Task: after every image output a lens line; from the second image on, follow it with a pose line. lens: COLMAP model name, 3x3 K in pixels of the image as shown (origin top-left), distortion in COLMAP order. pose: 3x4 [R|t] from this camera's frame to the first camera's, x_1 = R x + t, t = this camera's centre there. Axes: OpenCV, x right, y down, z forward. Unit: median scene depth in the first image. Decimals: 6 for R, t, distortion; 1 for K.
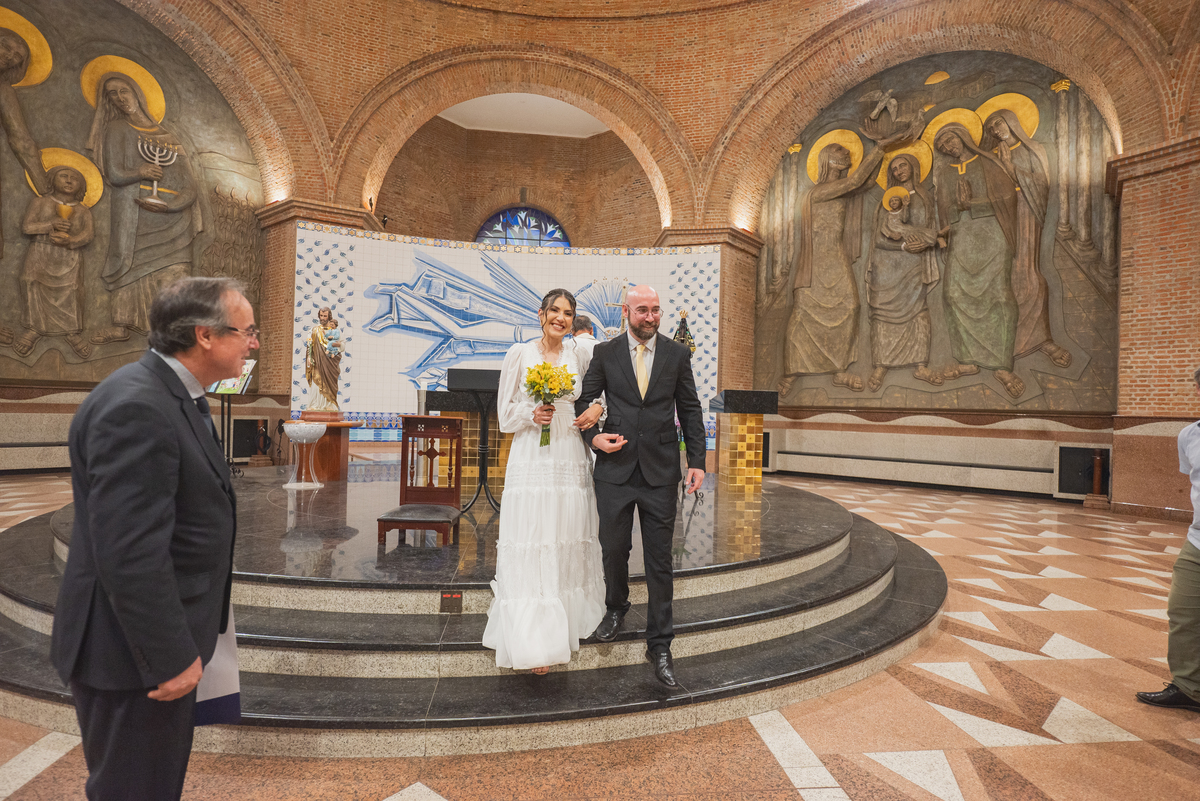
lens RADIAL K [[623.3, 0, 599.1], [0, 623.3, 402.5], [0, 0, 1]] dist [-0.005098, -0.001678]
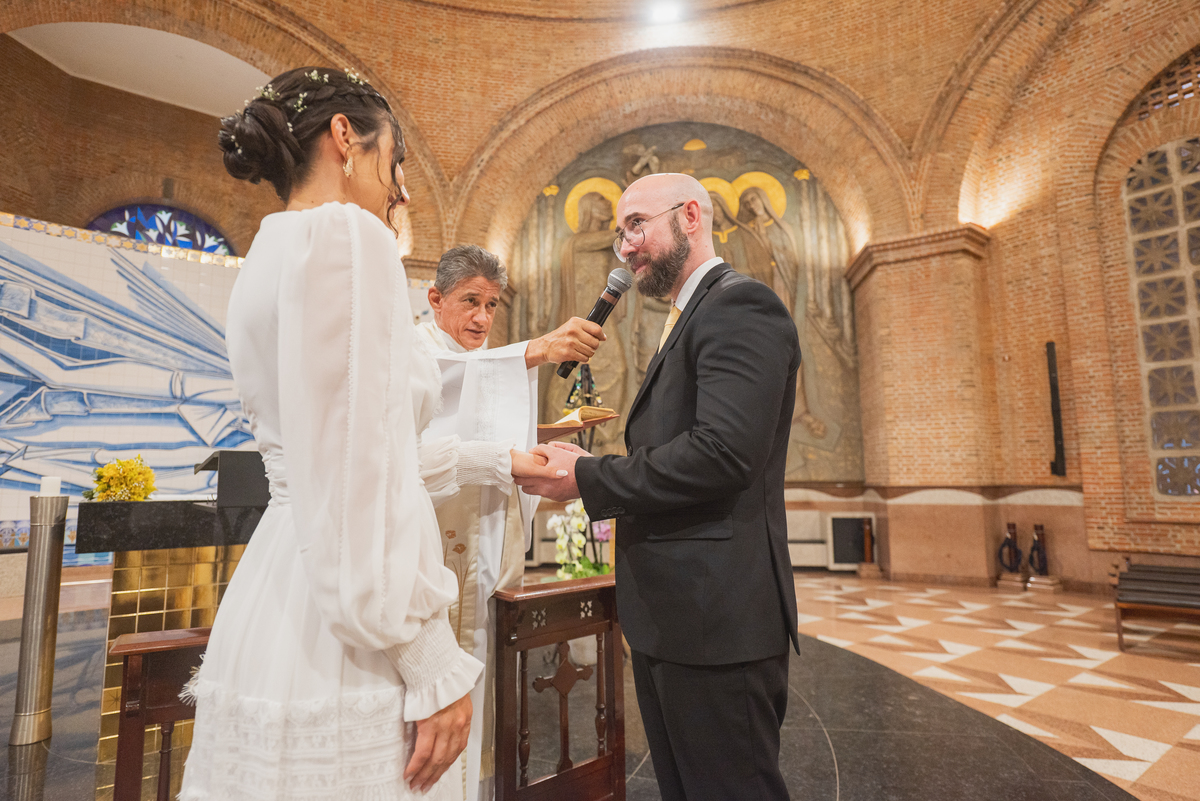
lens RADIAL K [[652.1, 0, 603.9], [0, 652.1, 403.6], [0, 0, 1]] dist [-0.007404, -0.000235]
pose [[0.859413, 0.027534, 0.510540, -0.095941], [0.026095, 0.994885, -0.097581, -0.015288], [-0.510616, 0.097185, 0.854299, 0.222444]]
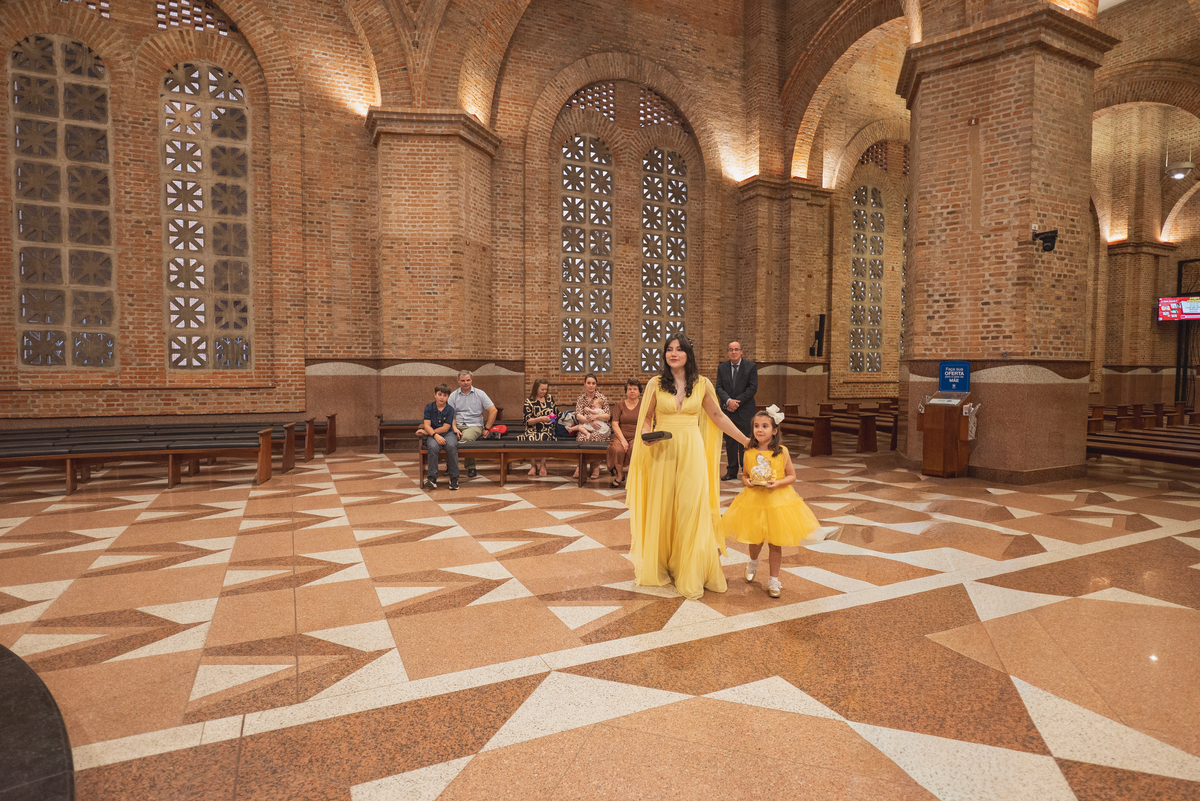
lens RADIAL K [[643.9, 0, 600.2], [0, 643.9, 398.7], [0, 0, 1]] dist [-0.007623, -0.000215]
pose [[-0.336909, -0.078671, 0.938245, -0.148083], [-0.023684, 0.996896, 0.075084, -0.003290], [-0.941239, 0.003075, -0.337727, 0.146236]]
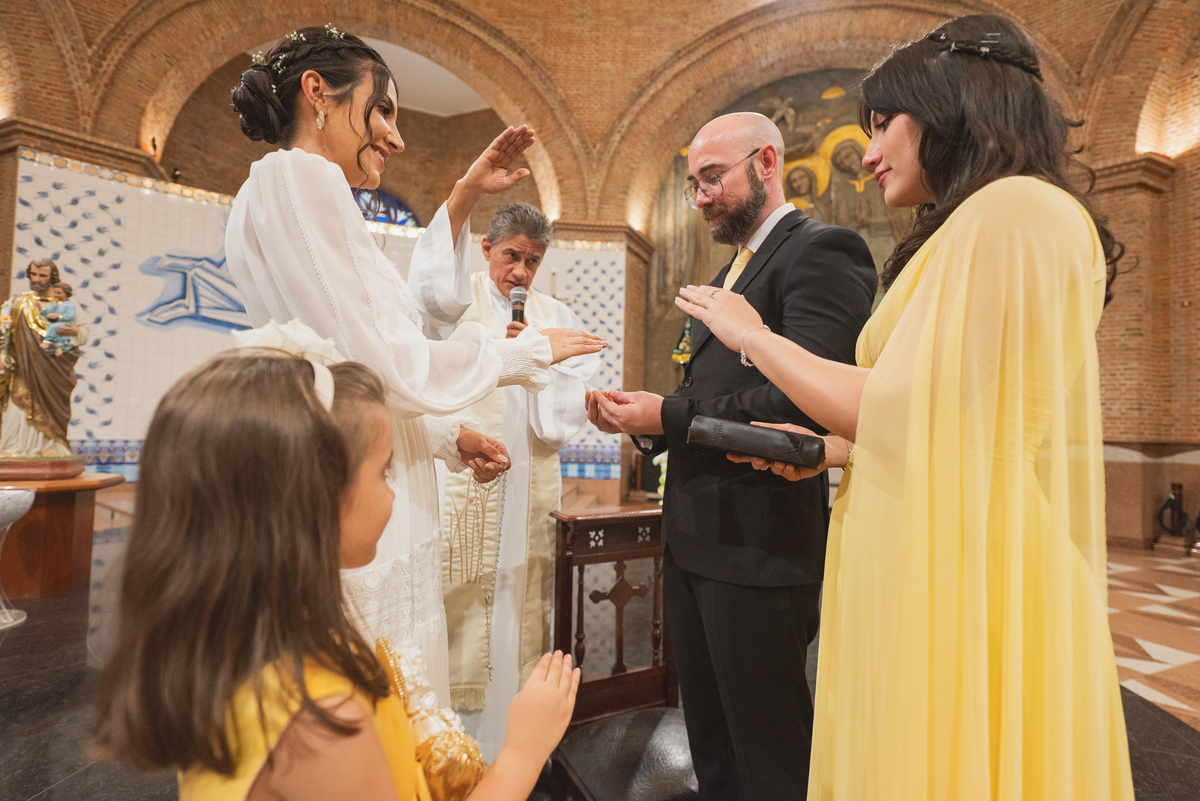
lens RADIAL K [[592.1, 0, 604.1], [0, 592.1, 401.6], [0, 0, 1]] dist [-0.006208, -0.000949]
pose [[0.954780, 0.006715, 0.297239, -0.076090], [-0.000708, 0.999793, -0.020312, -0.013273], [-0.297314, 0.019184, 0.954587, 0.217816]]
